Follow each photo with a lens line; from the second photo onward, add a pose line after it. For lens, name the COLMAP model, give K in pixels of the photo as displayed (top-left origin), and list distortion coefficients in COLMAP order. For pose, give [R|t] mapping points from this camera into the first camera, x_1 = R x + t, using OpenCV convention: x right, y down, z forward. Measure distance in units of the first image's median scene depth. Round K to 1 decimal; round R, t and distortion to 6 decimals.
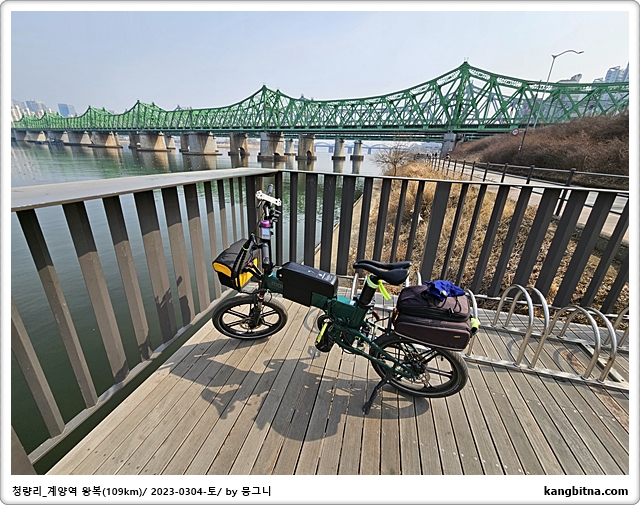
lens RADIAL K [[214.5, 0, 285.3], [0, 214.5, 228.0], [0, 0, 1]] dist [0.000724, 0.000008]
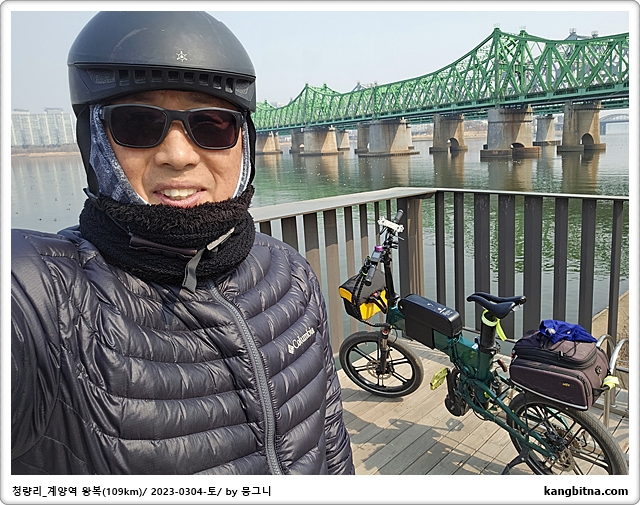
lens RADIAL K [[489.7, 0, 320.0], [0, 489.7, 252.5], [0, 0, 1]] dist [-0.006383, -0.007191]
pose [[0.848646, 0.037827, -0.527606, 0.193361], [-0.085747, 0.994085, -0.066653, 0.038506], [0.521964, 0.101806, 0.846870, -0.244088]]
